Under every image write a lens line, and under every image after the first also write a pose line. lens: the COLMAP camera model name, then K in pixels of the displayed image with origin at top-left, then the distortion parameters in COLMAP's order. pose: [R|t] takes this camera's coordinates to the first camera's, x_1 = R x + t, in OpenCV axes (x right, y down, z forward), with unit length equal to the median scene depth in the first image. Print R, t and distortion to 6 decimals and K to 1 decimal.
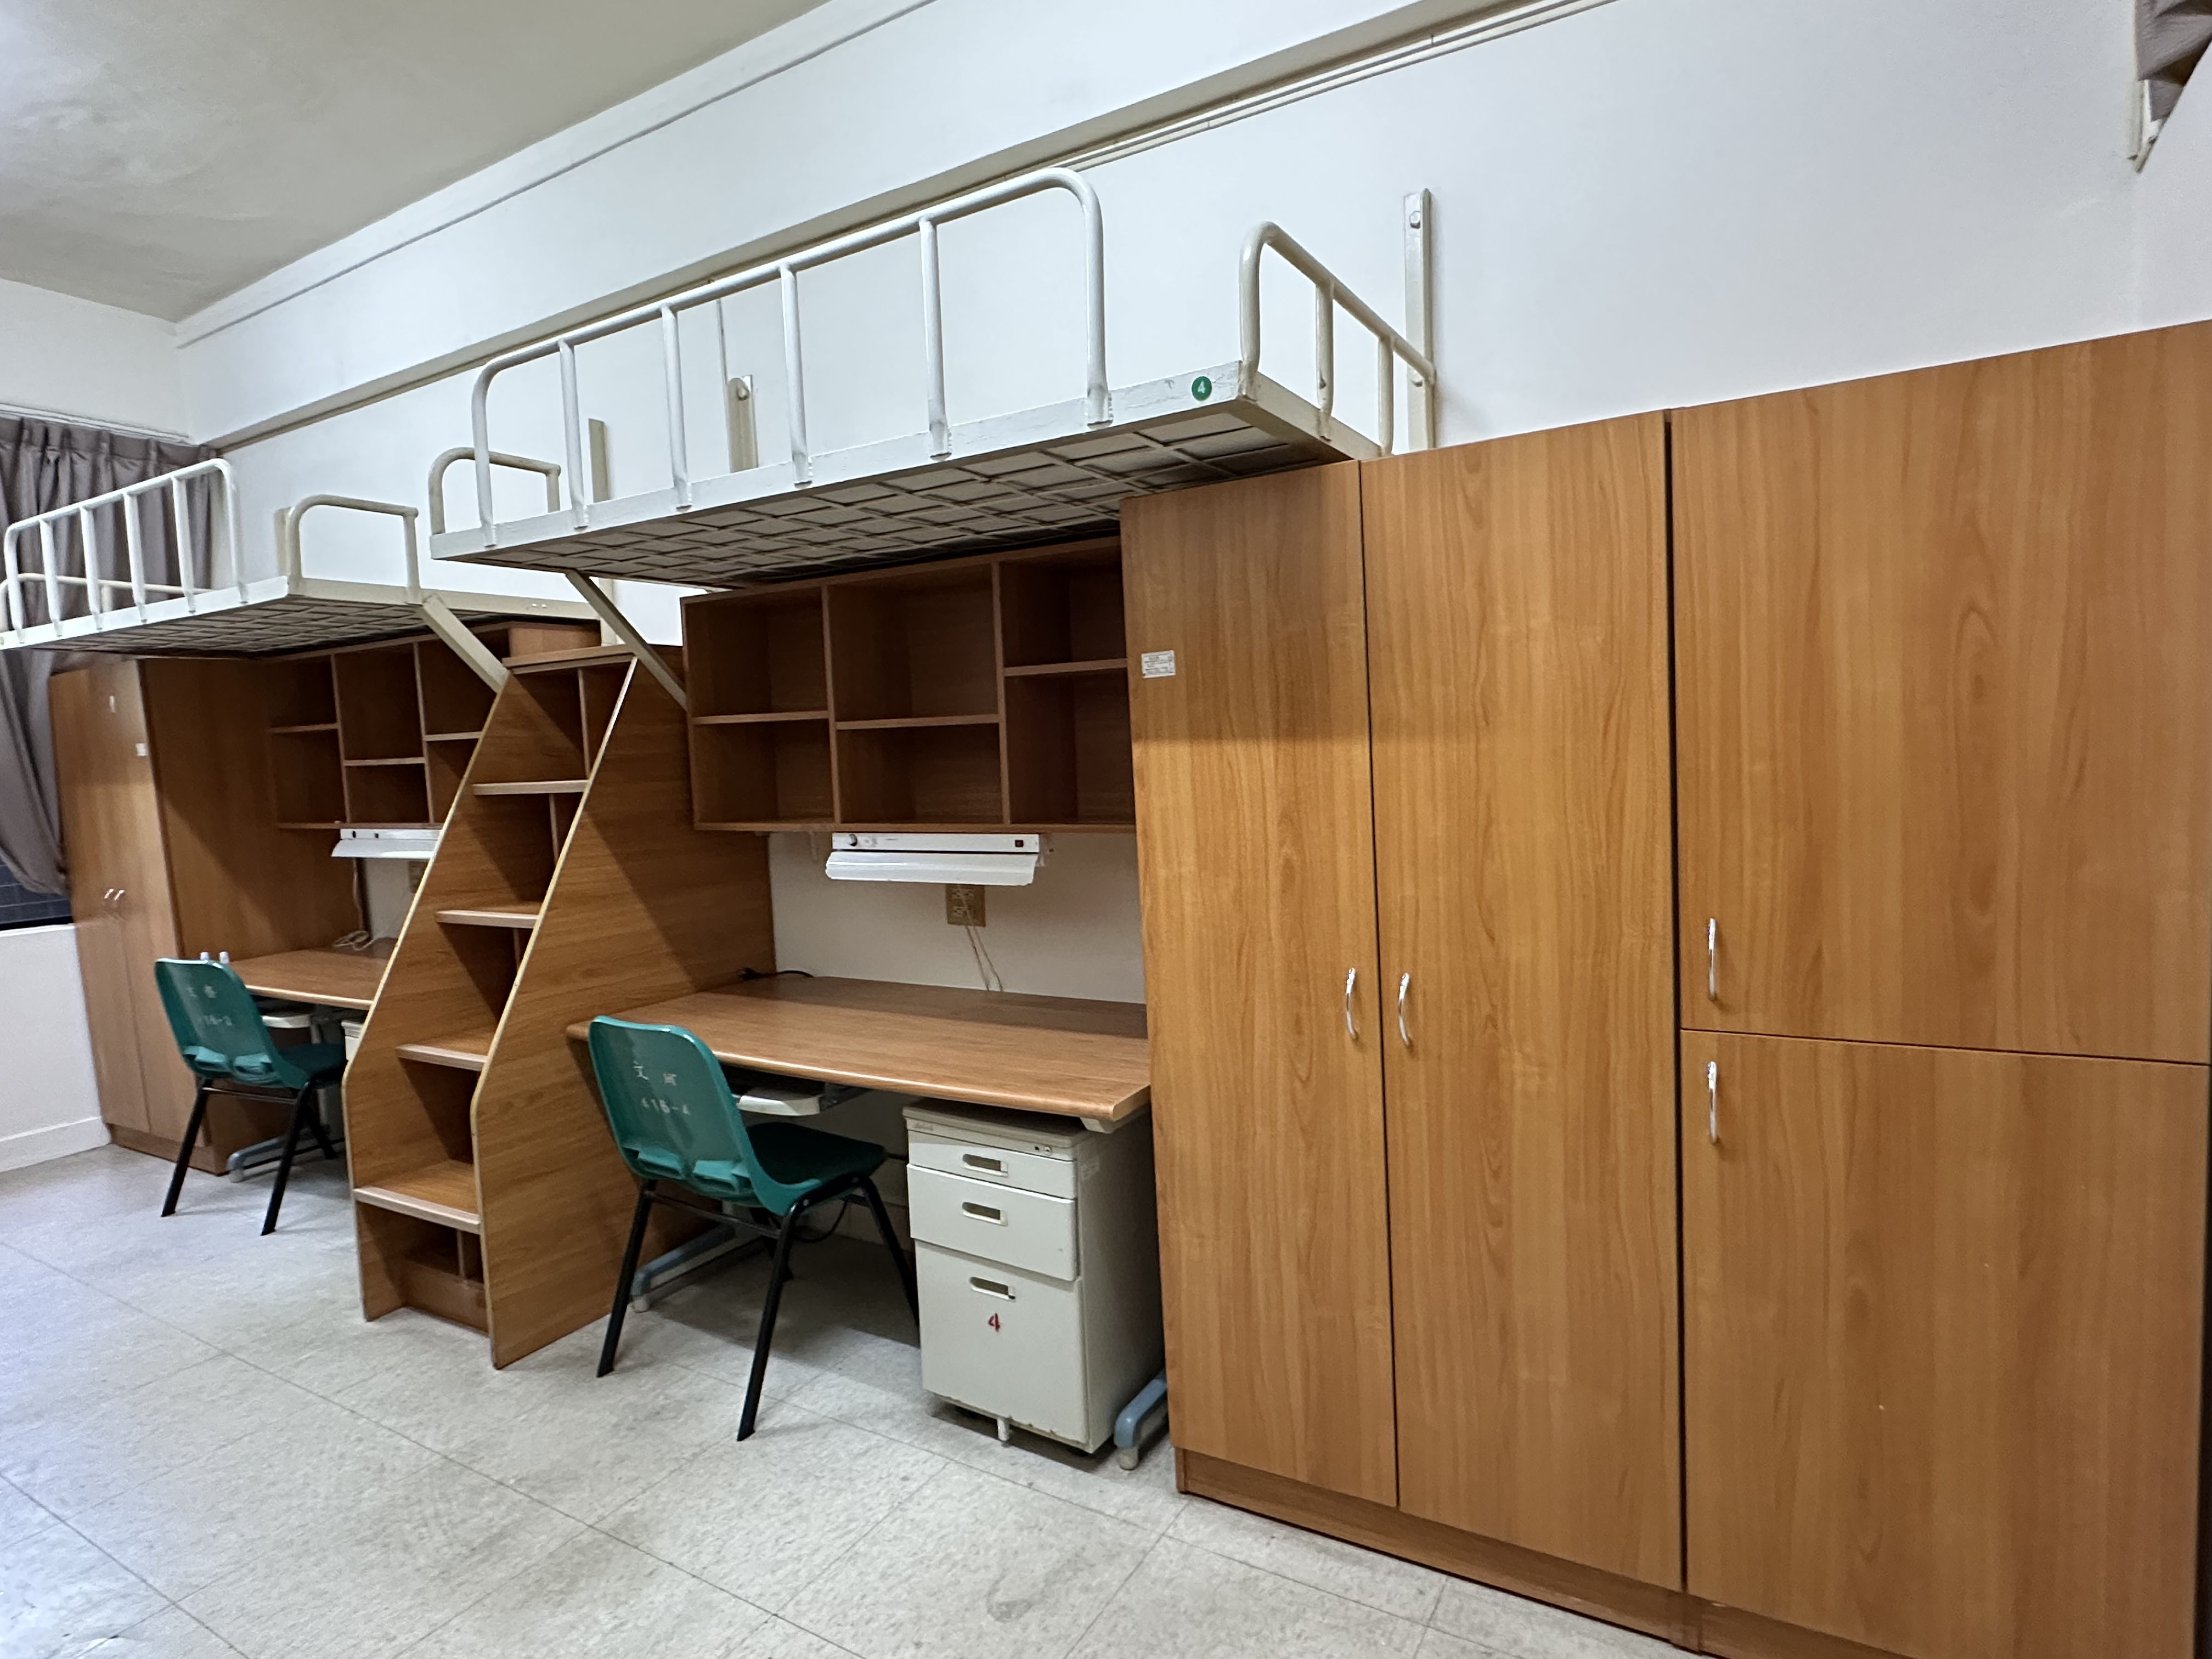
lens RADIAL K [[1182.2, 0, 1106.0], [0, 1182.2, 829.5], [0, 0, 1]] dist [-0.005859, -0.000367]
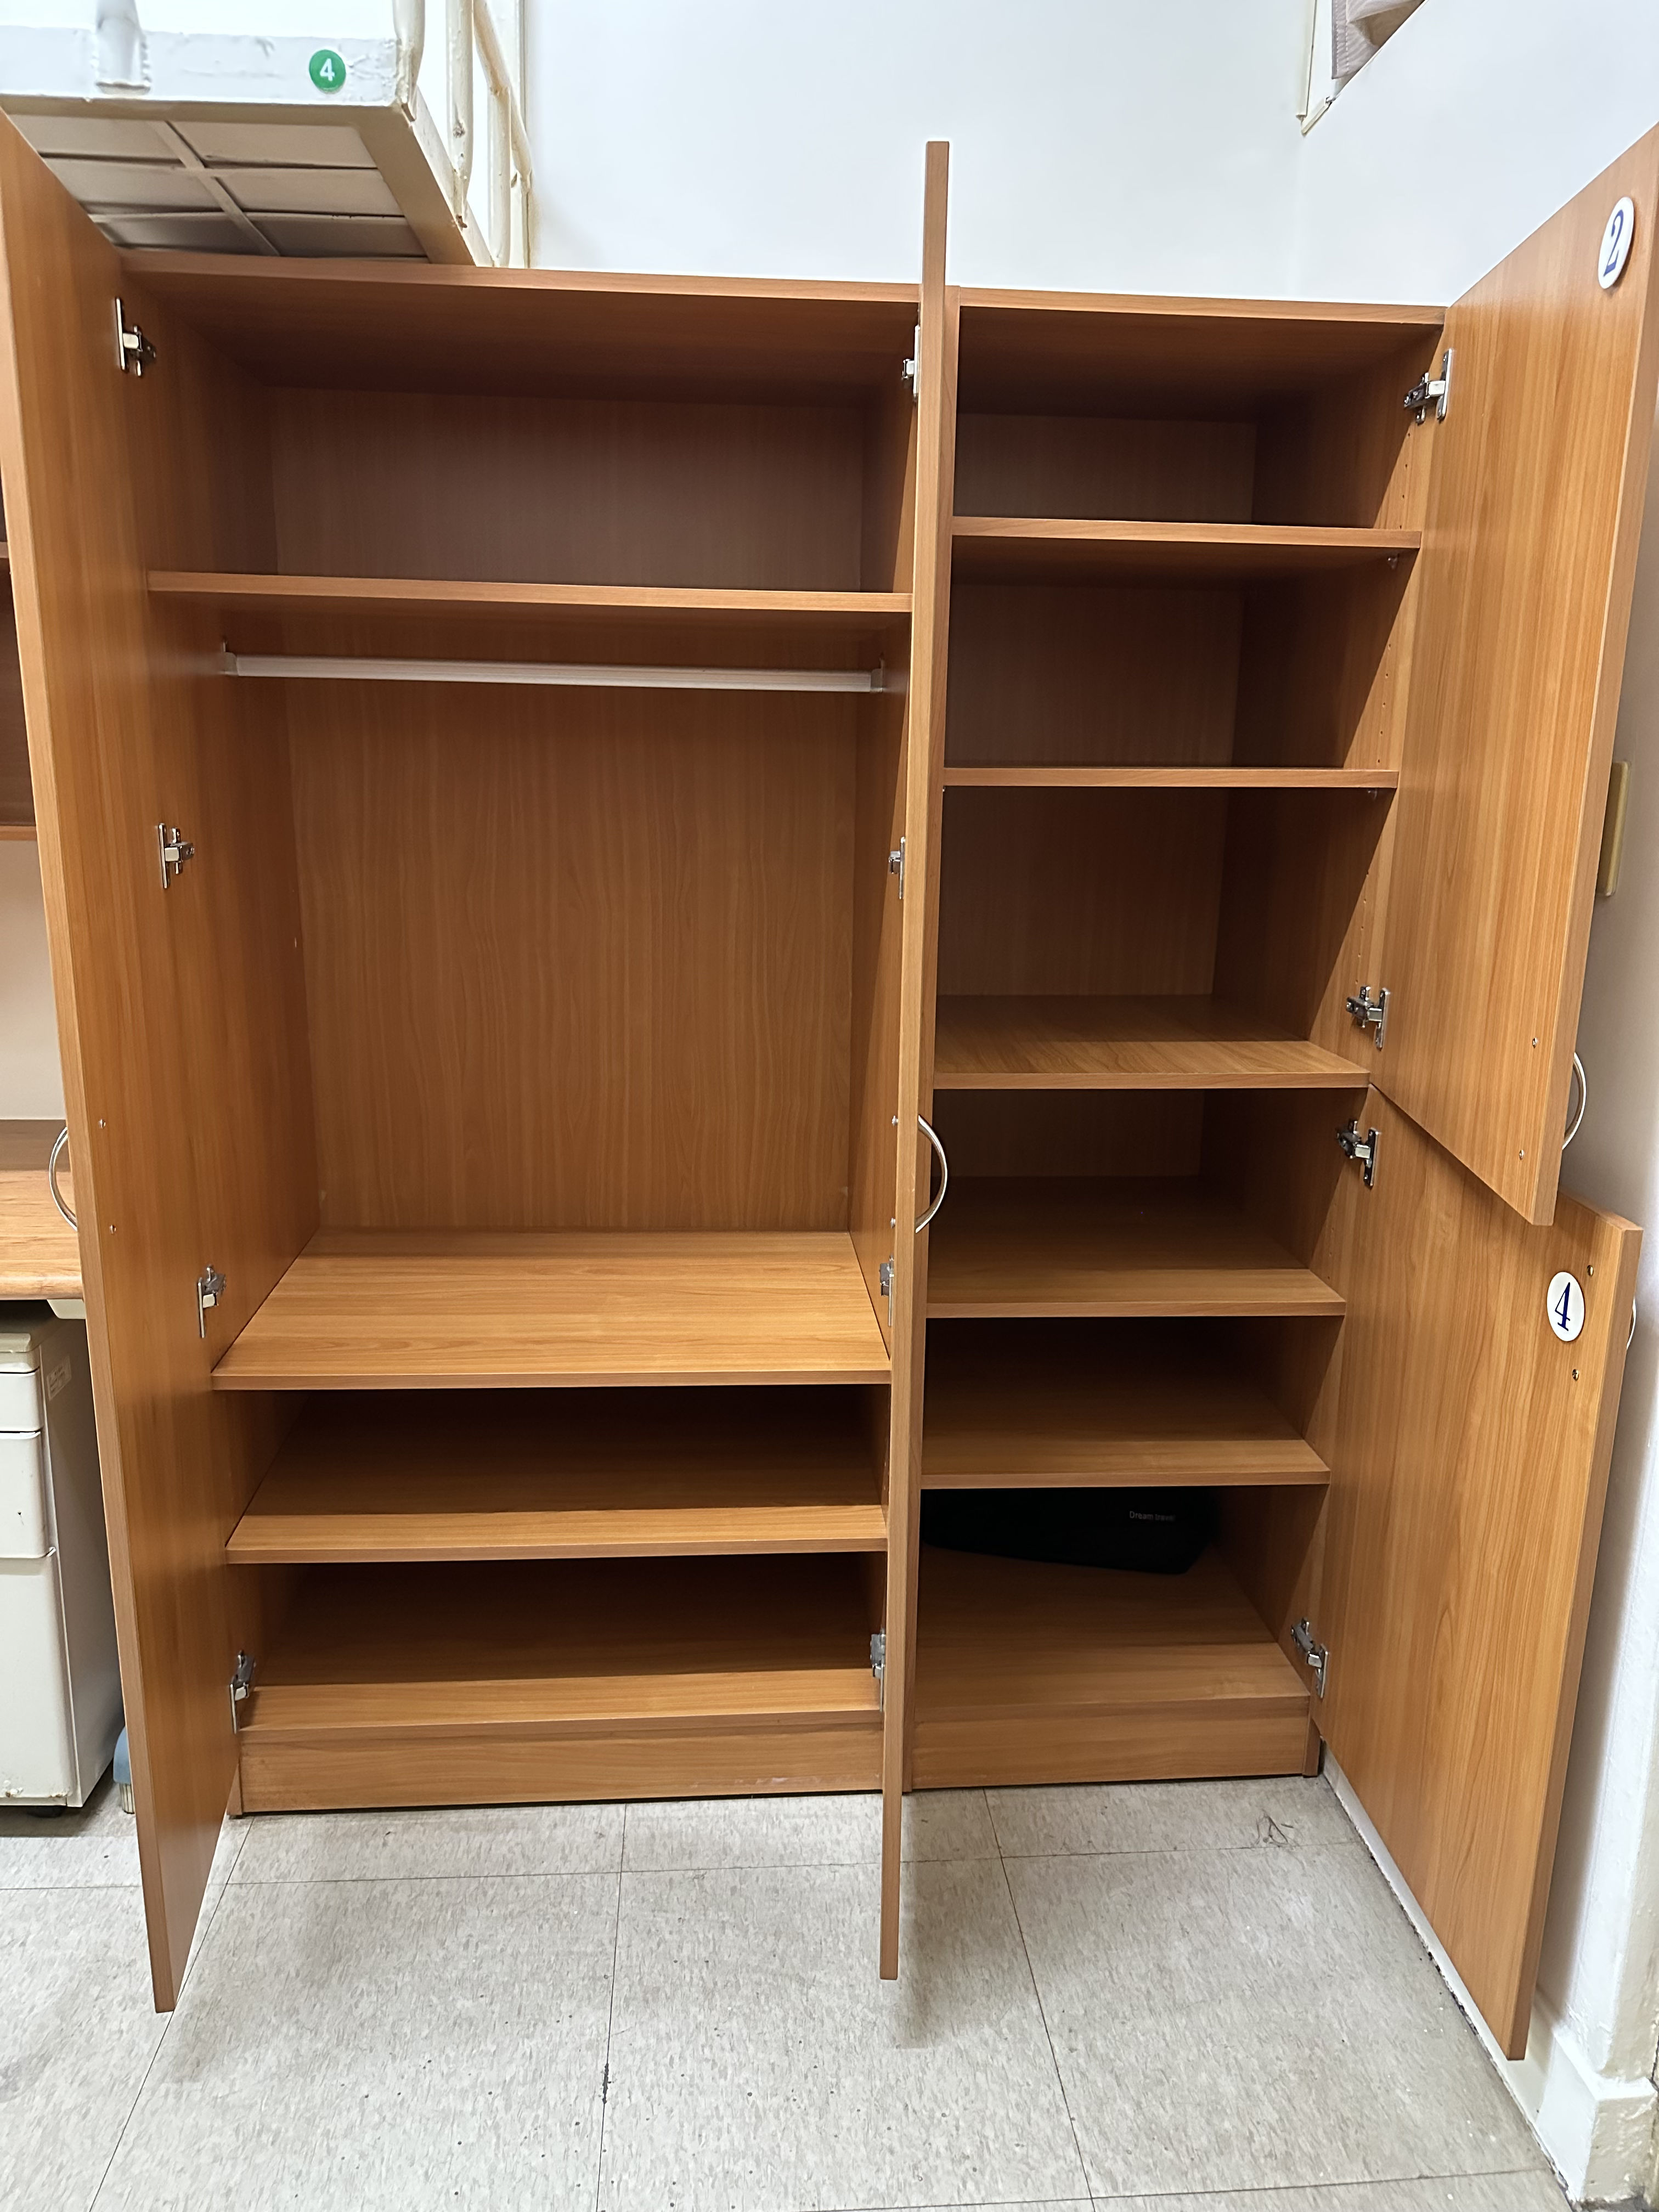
lens RADIAL K [[1557.7, 0, 825.2], [0, 1557.7, 1086.5], [0, 0, 1]] dist [0.050062, -0.053844]
pose [[0.819131, -0.059131, 0.570551, -0.144380], [-0.017076, 0.991718, 0.127295, 0.021307], [-0.573352, -0.114014, 0.811337, 0.111433]]
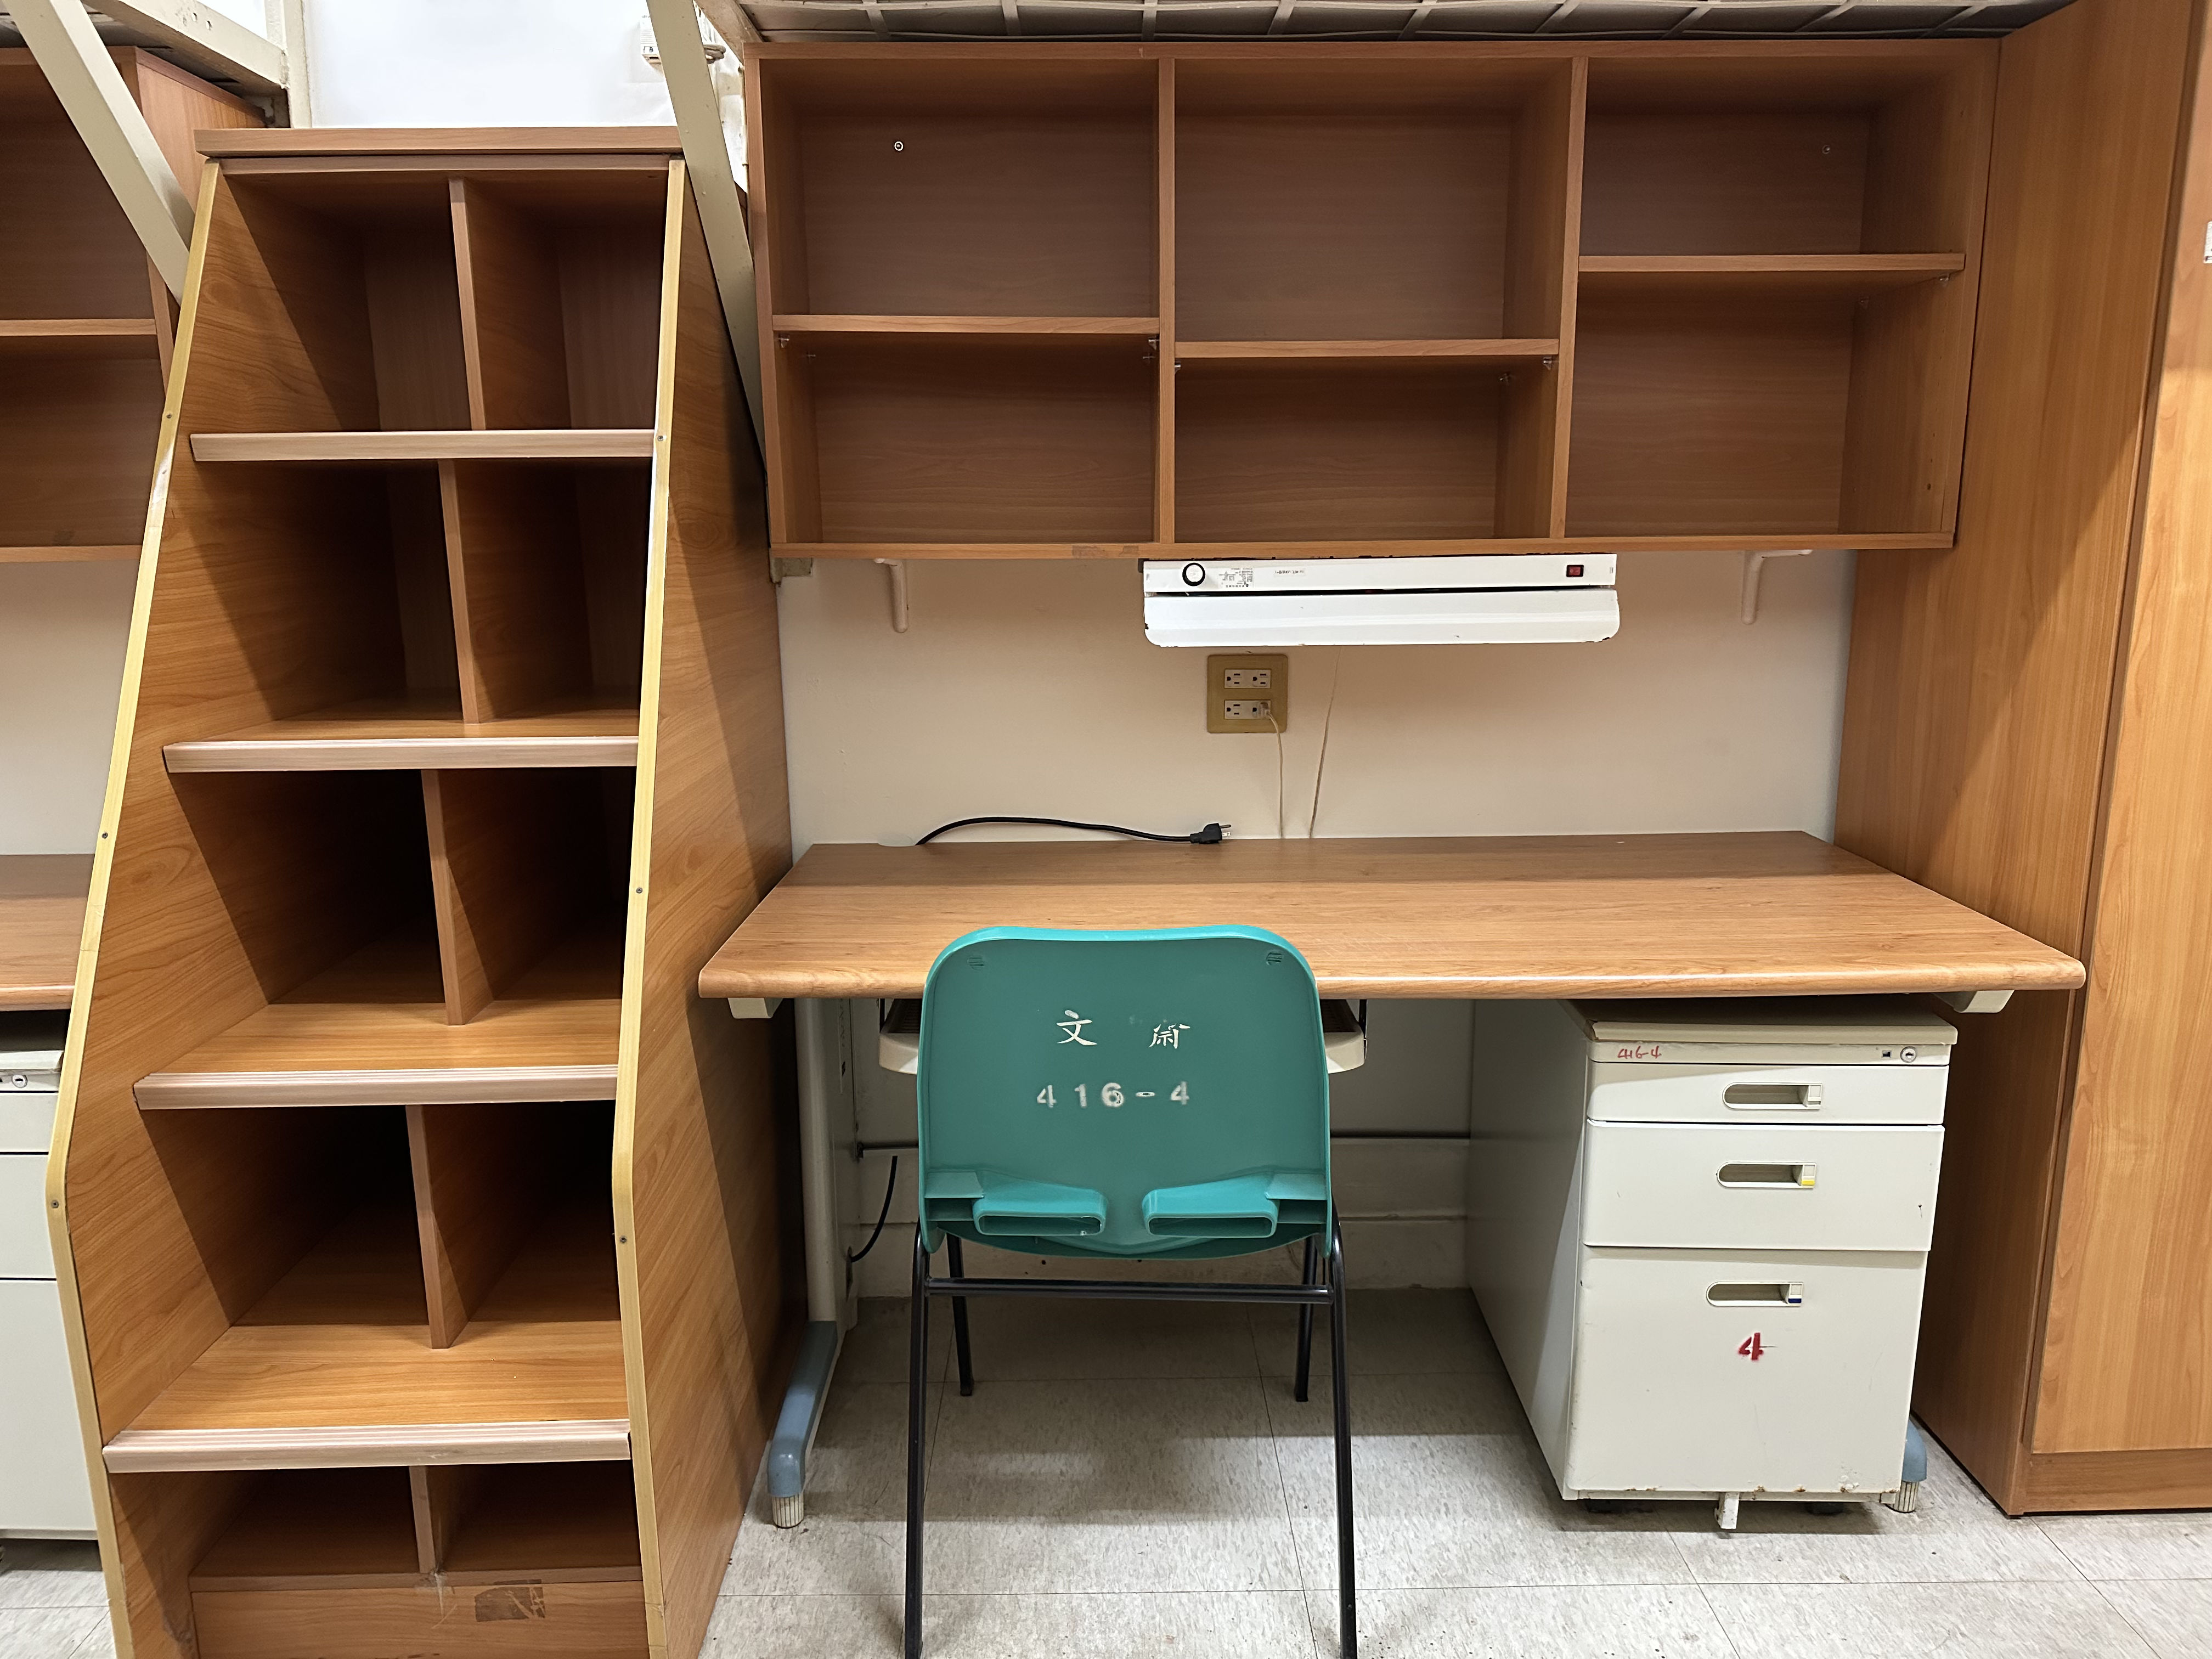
lens RADIAL K [[1557.7, 0, 1106.0], [0, 1557.7, 829.5], [0, 0, 1]] dist [0.050062, -0.053844]
pose [[0.853178, -0.069622, 0.516953, -0.793499], [0.012609, 0.993516, 0.112994, 0.056179], [-0.521467, -0.089885, 0.848524, 0.517526]]
